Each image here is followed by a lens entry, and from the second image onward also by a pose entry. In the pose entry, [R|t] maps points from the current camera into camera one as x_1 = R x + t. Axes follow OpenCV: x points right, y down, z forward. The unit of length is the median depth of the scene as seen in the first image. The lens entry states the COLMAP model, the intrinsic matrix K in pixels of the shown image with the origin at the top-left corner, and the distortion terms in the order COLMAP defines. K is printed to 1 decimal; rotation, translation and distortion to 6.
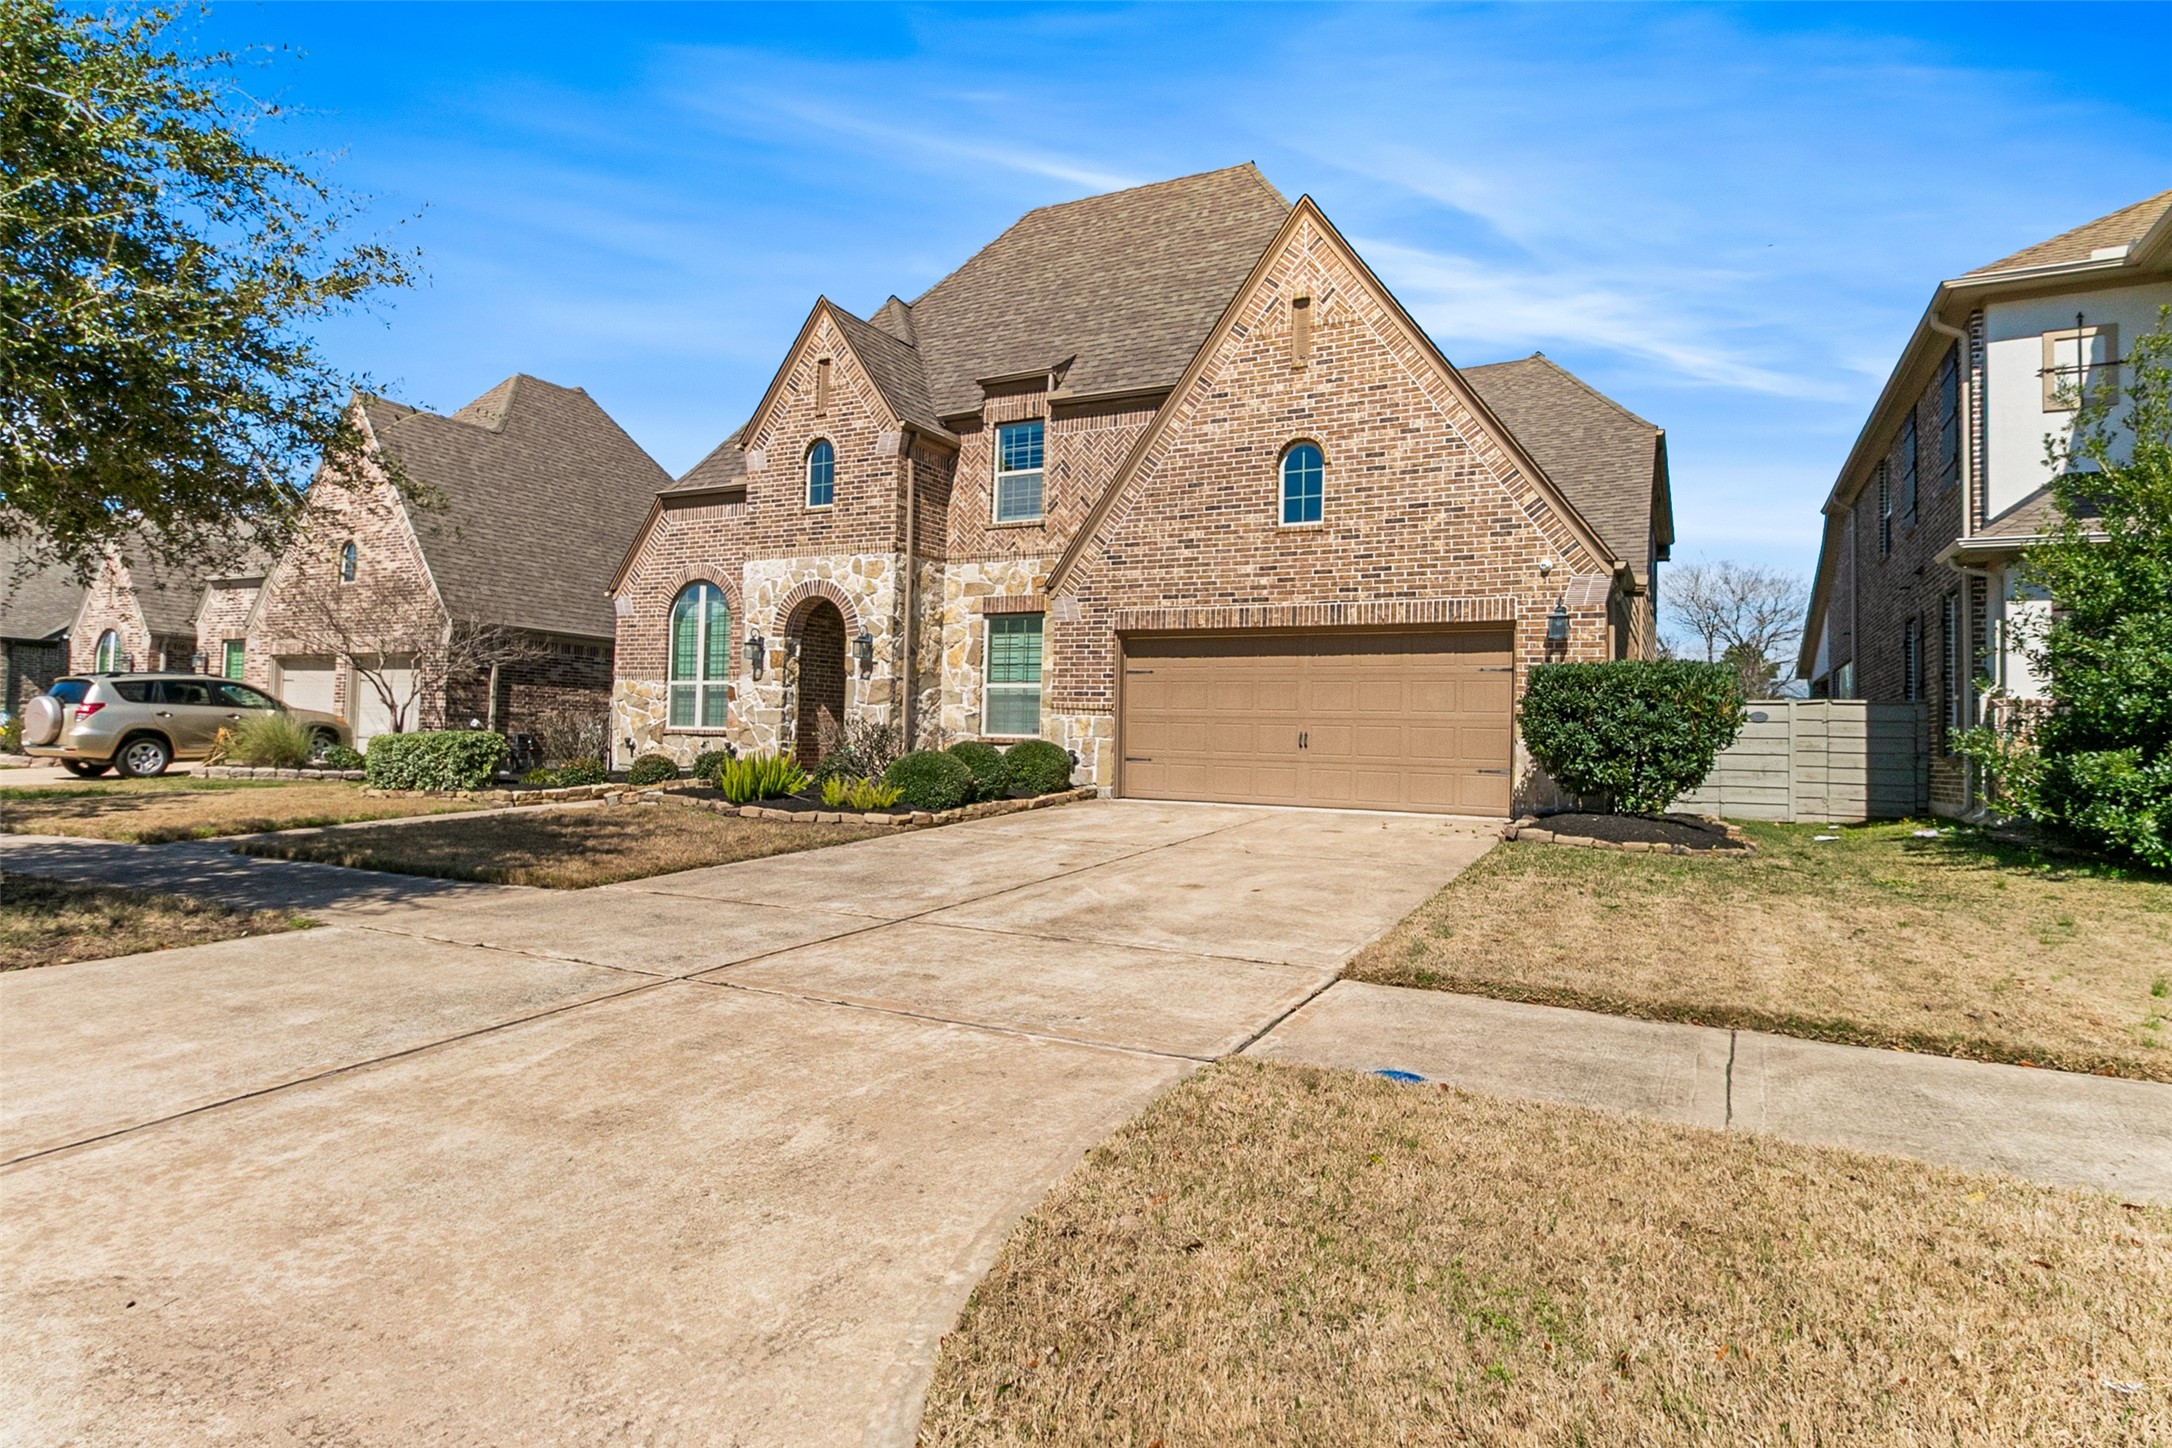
lens RADIAL K [[1119.4, 0, 1079.9], [0, 1119.4, 686.9], [0, 0, 1]] dist [-0.000519, -0.001381]
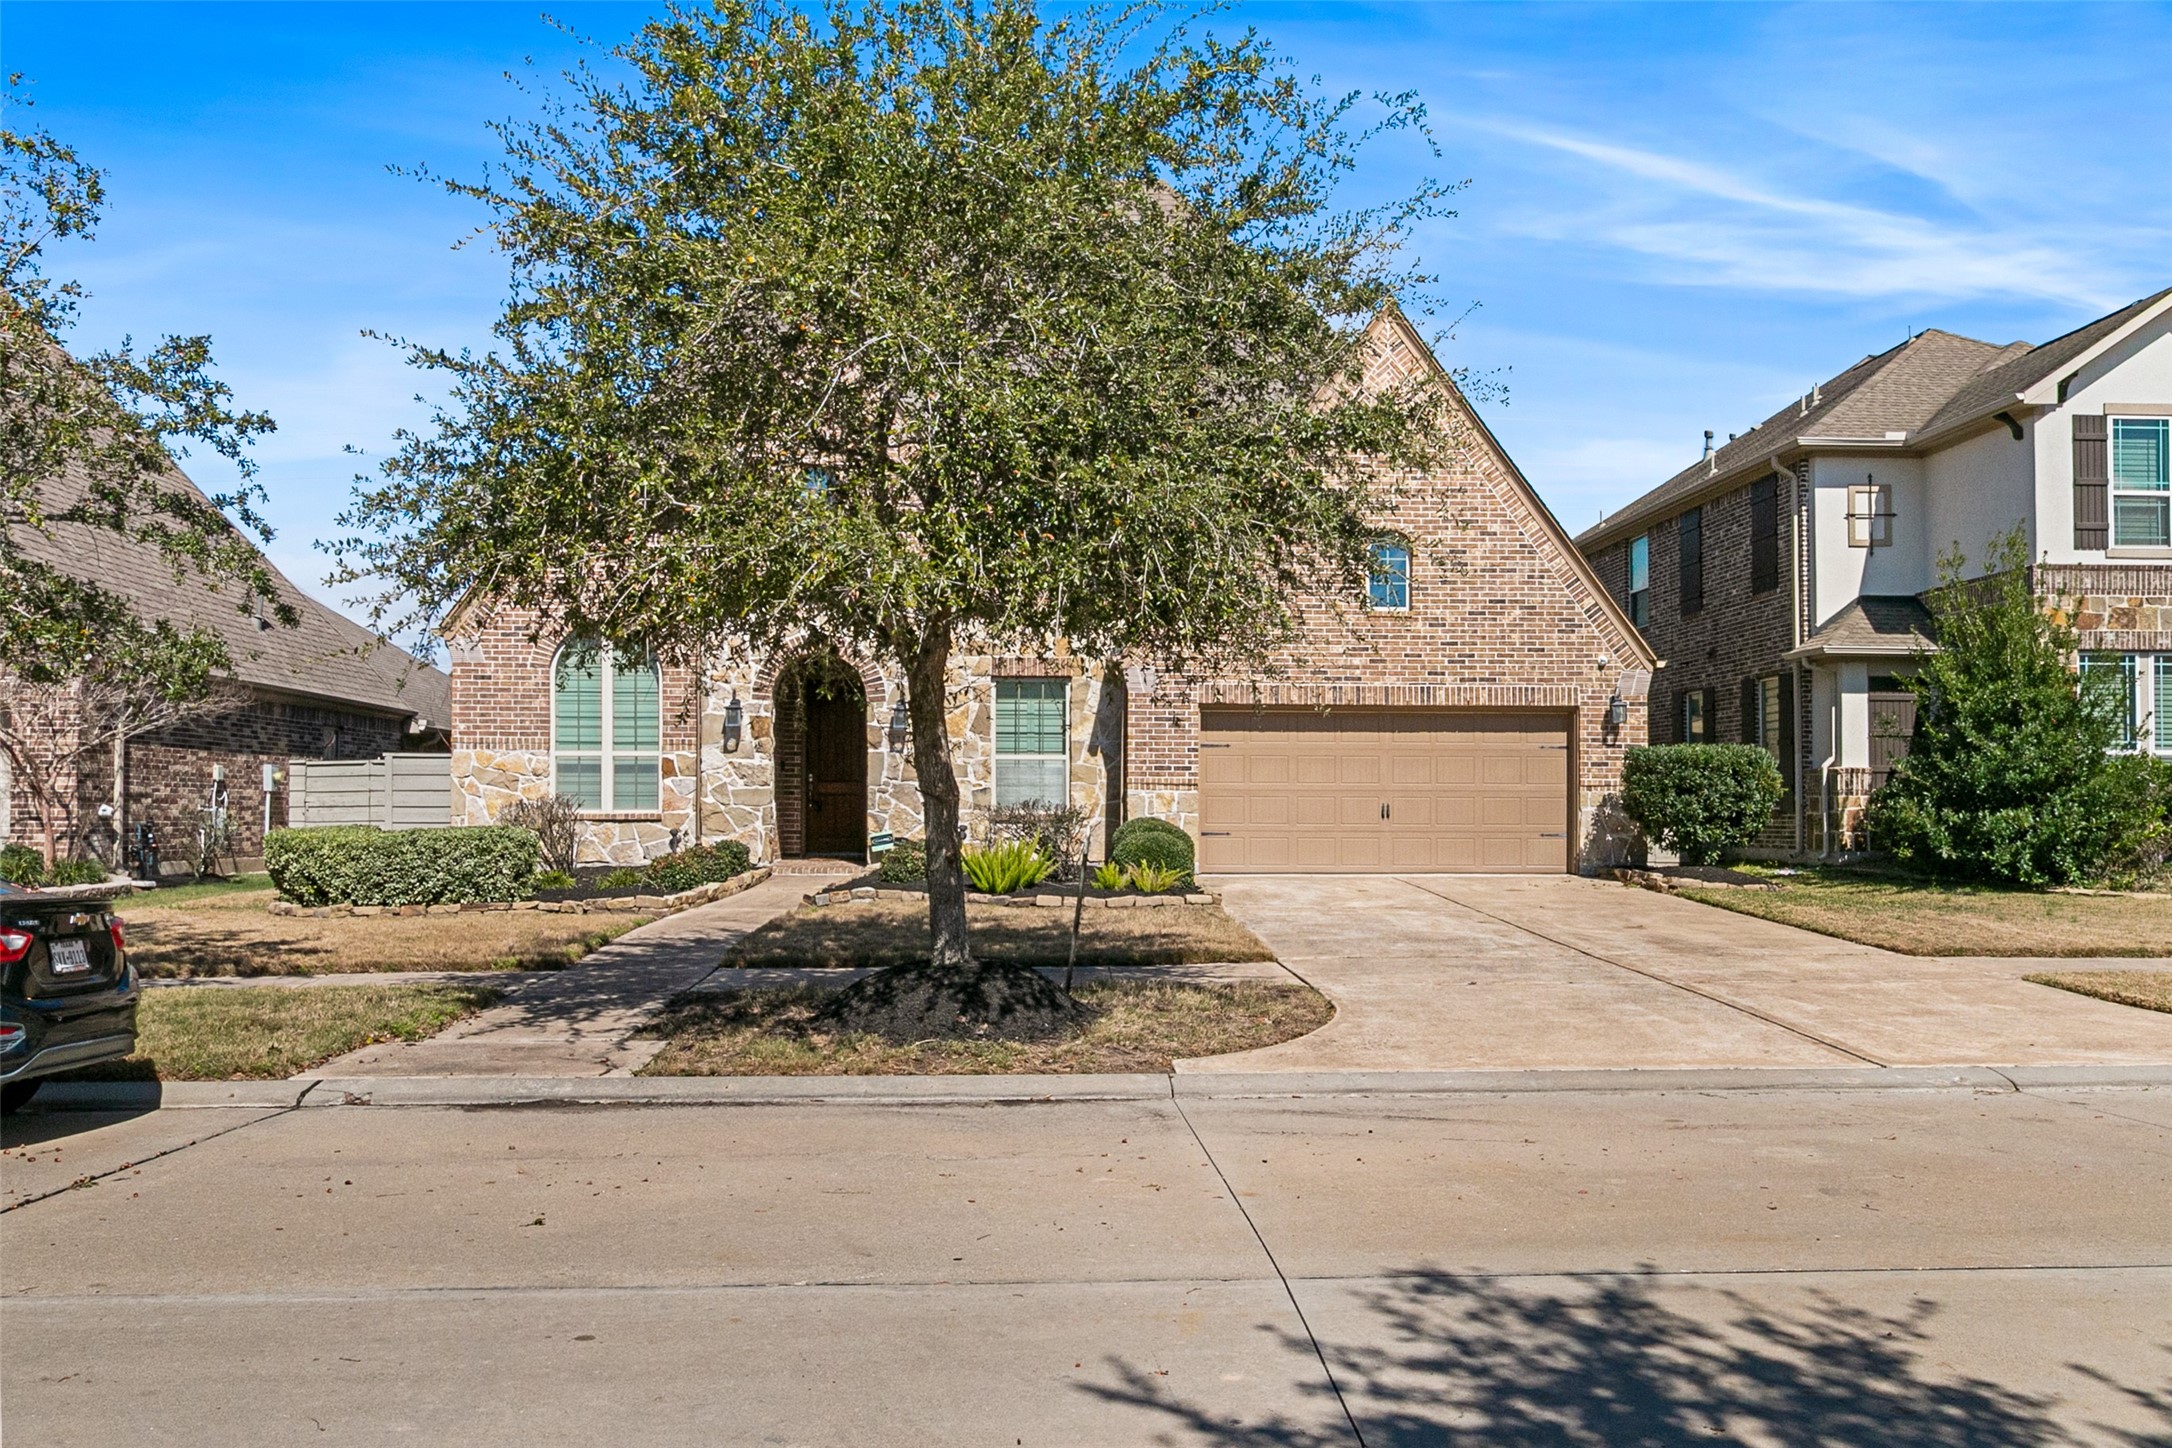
lens RADIAL K [[1662.2, 0, 1086.0], [0, 1662.2, 724.0], [0, 0, 1]] dist [-0.001322, 0.002261]
pose [[0.867066, 0.000278, 0.498193, -0.788679], [-0.004712, 0.999960, 0.007643, -0.043579], [-0.498170, -0.008974, 0.867033, -0.218570]]
